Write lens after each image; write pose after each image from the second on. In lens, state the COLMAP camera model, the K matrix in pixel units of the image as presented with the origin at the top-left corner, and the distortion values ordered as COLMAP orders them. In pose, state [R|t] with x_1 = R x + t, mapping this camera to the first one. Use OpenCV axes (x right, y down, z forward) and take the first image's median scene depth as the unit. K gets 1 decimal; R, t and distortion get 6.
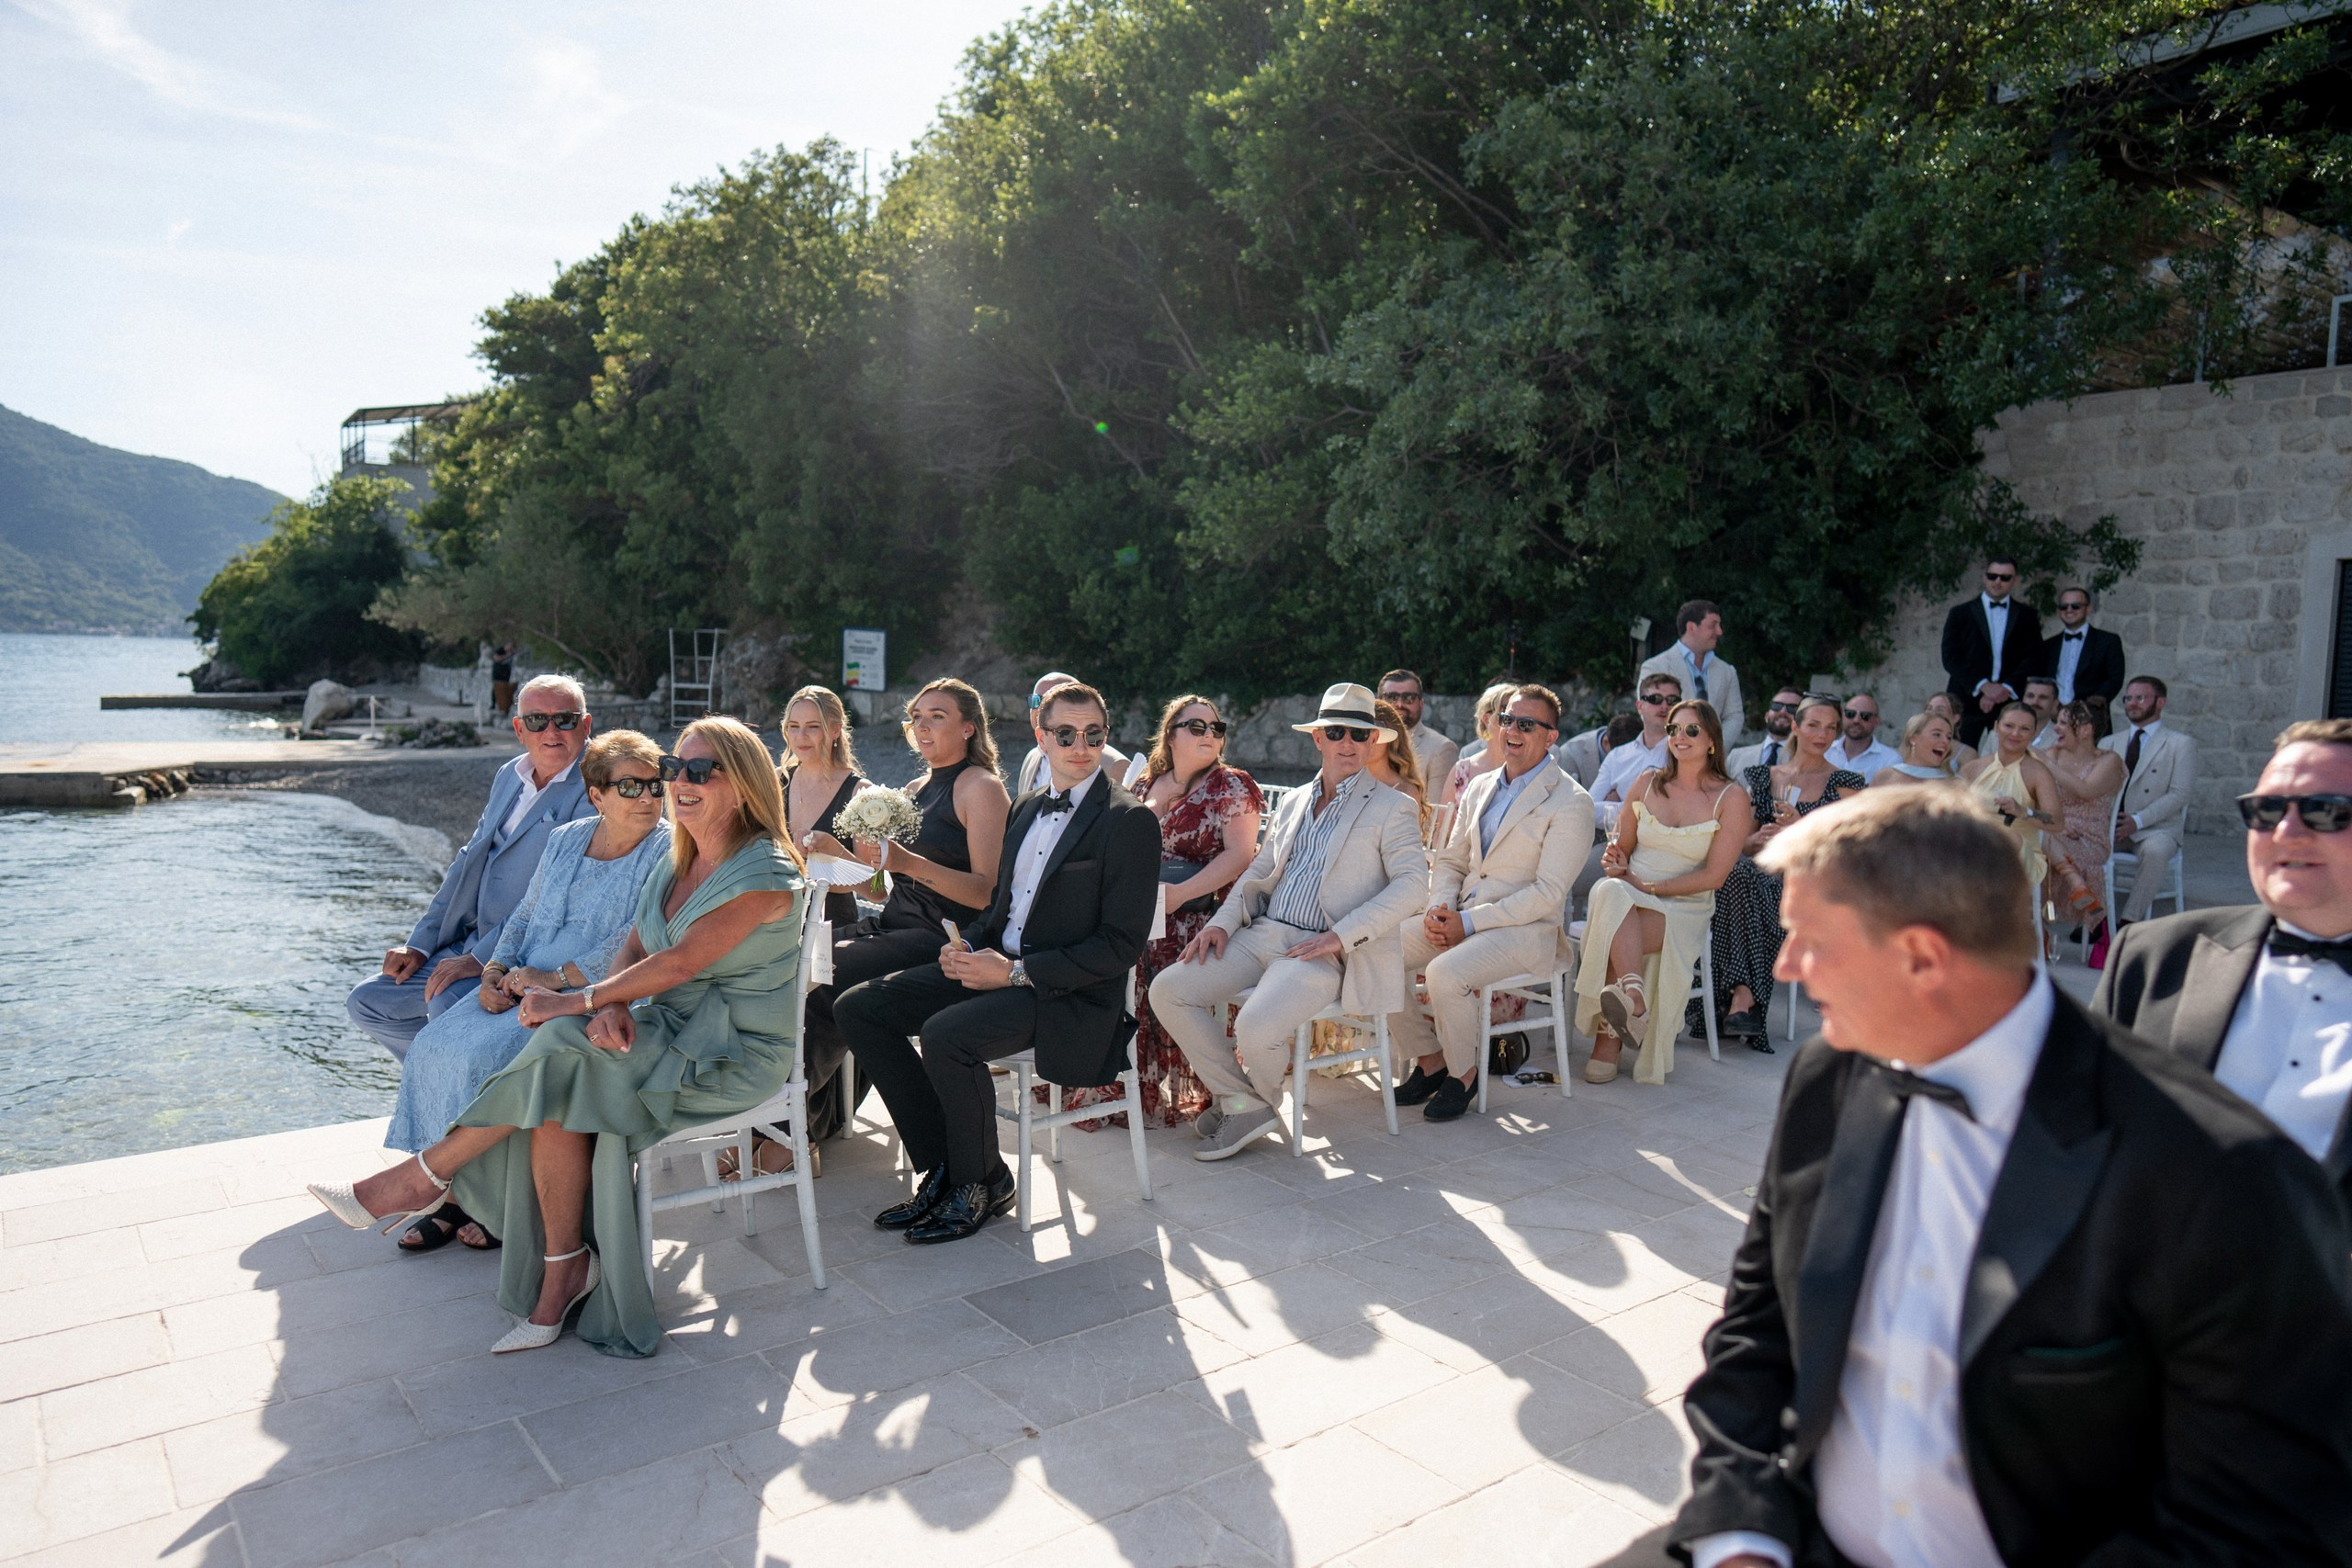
lens RADIAL K [[1640.3, 0, 1168.5], [0, 1640.3, 805.7], [0, 0, 1]] dist [-0.015218, 0.025002]
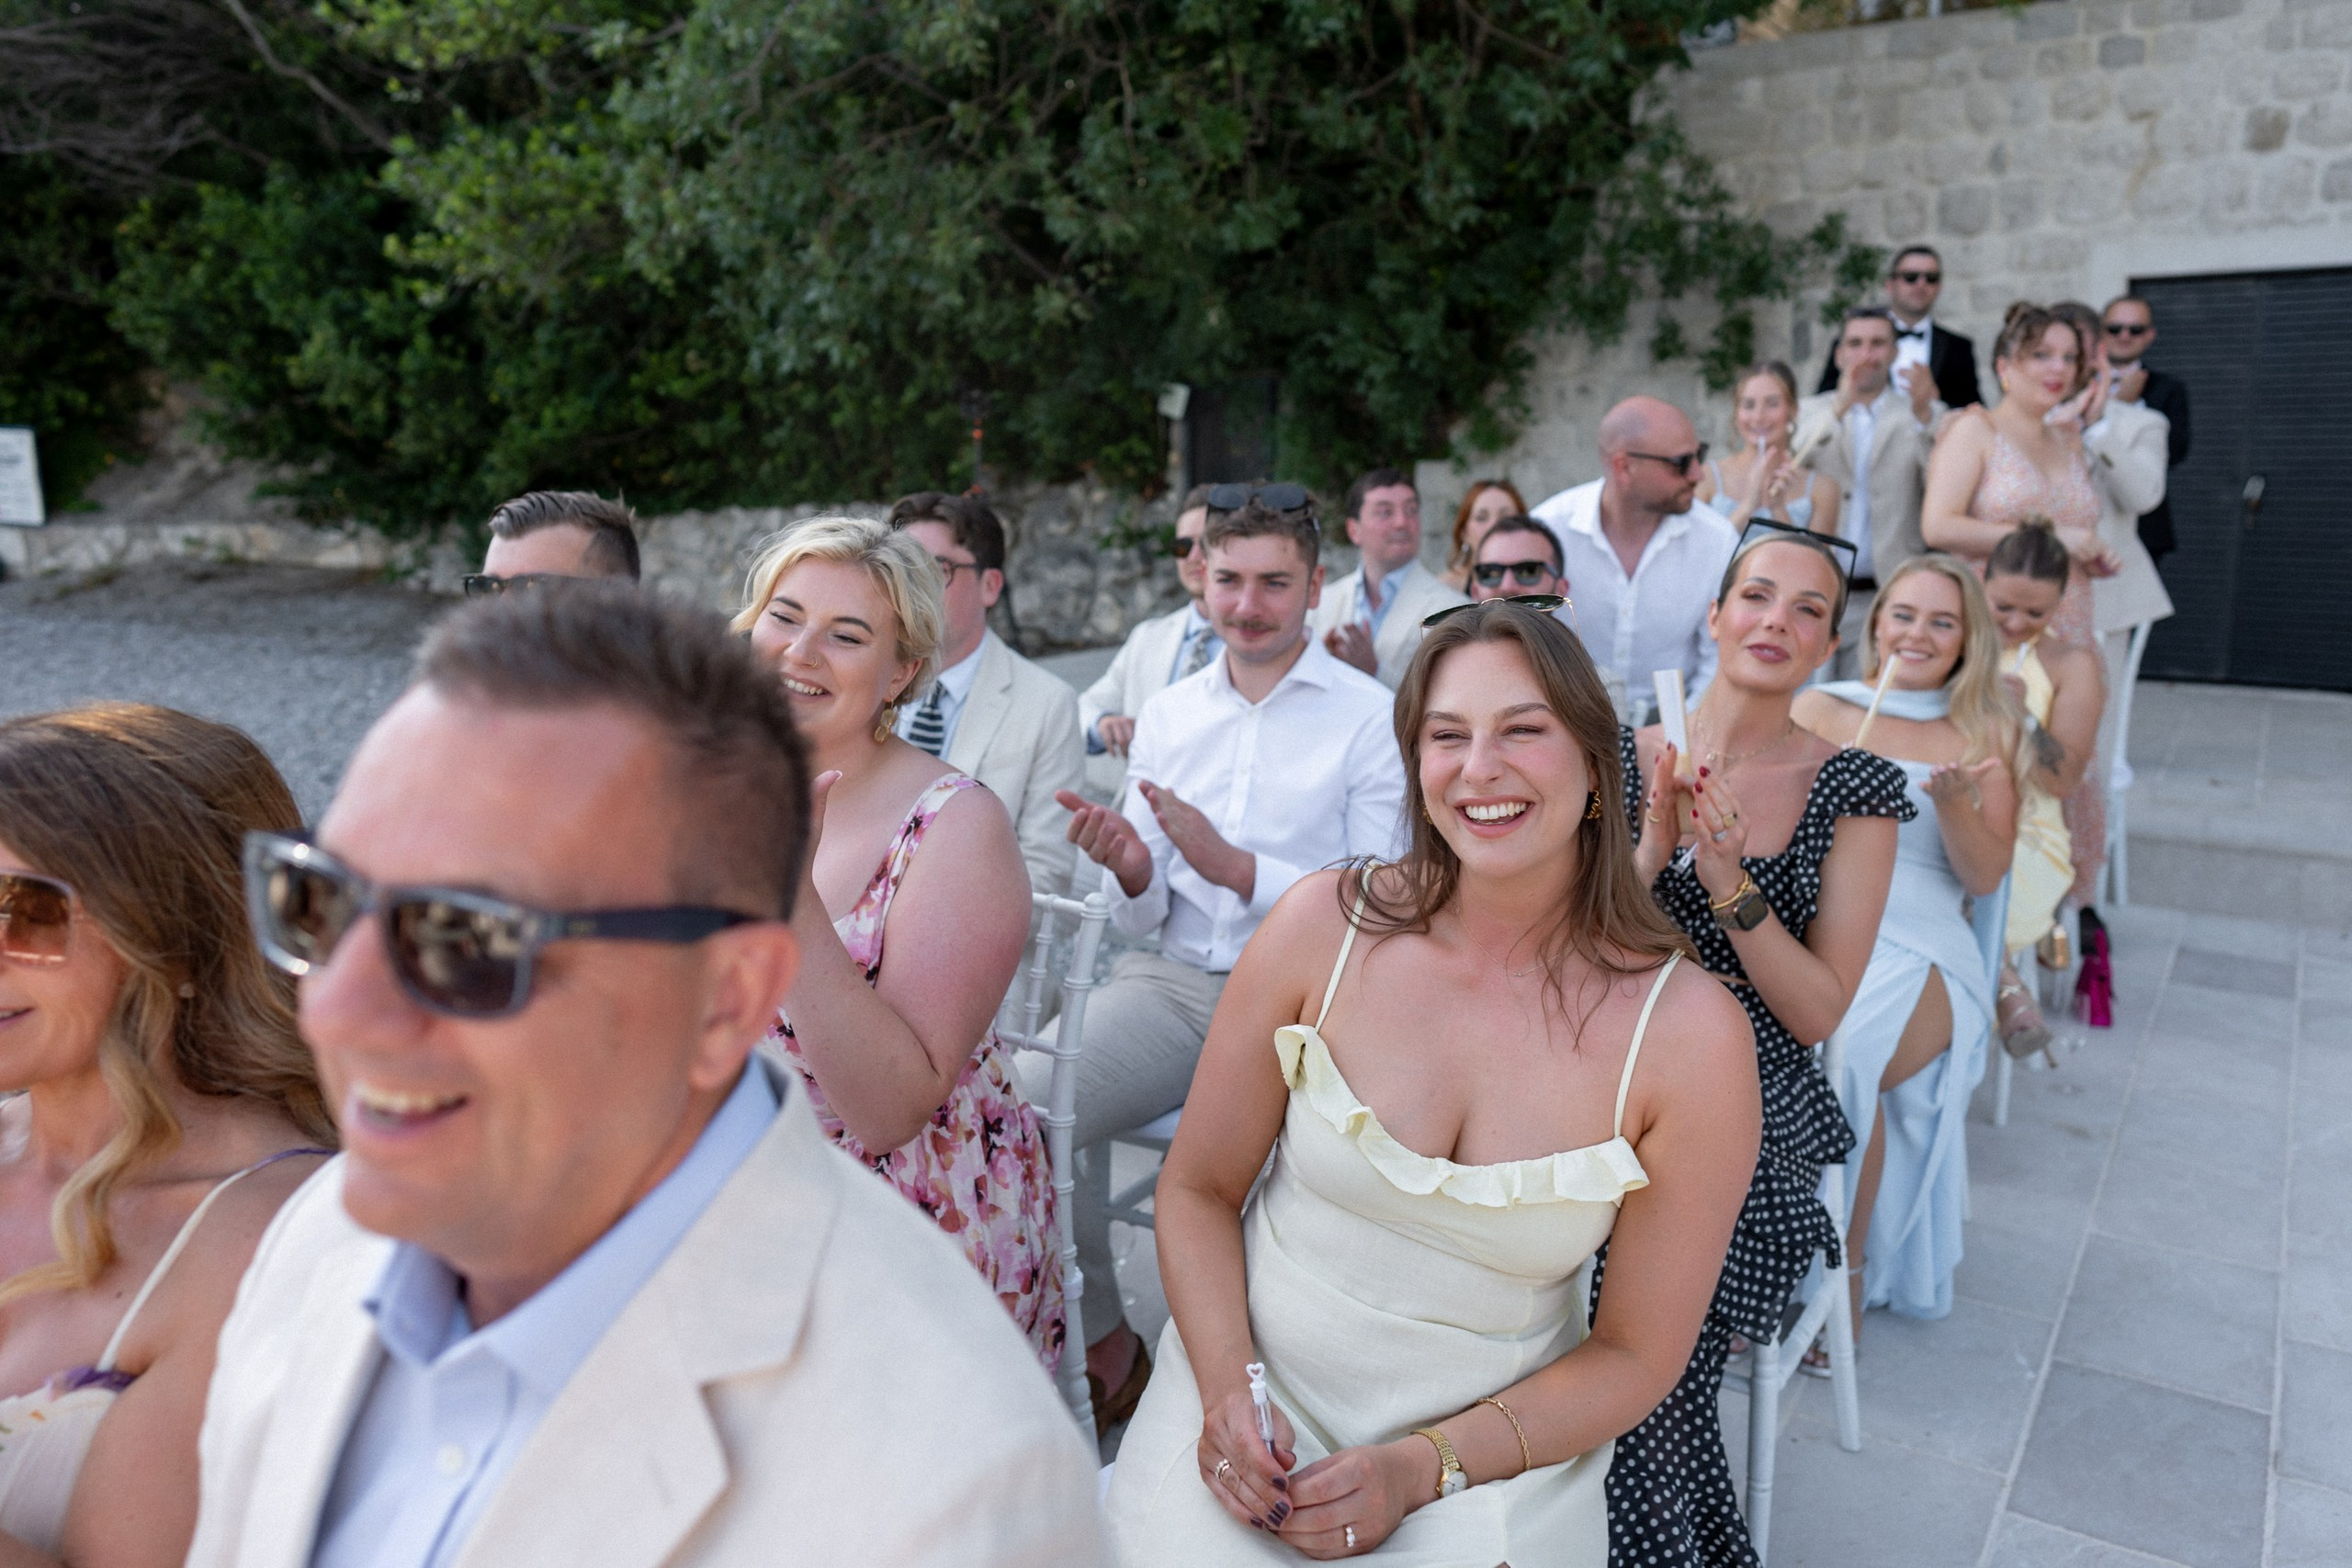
lens RADIAL K [[1640.3, 0, 1179.9], [0, 1640.3, 779.5], [0, 0, 1]] dist [-0.015218, 0.025002]
pose [[0.957908, -0.078396, 0.276162, 0.101718], [0.049085, 0.992551, 0.111503, -0.031045], [-0.282847, -0.093254, 0.954621, 0.379642]]
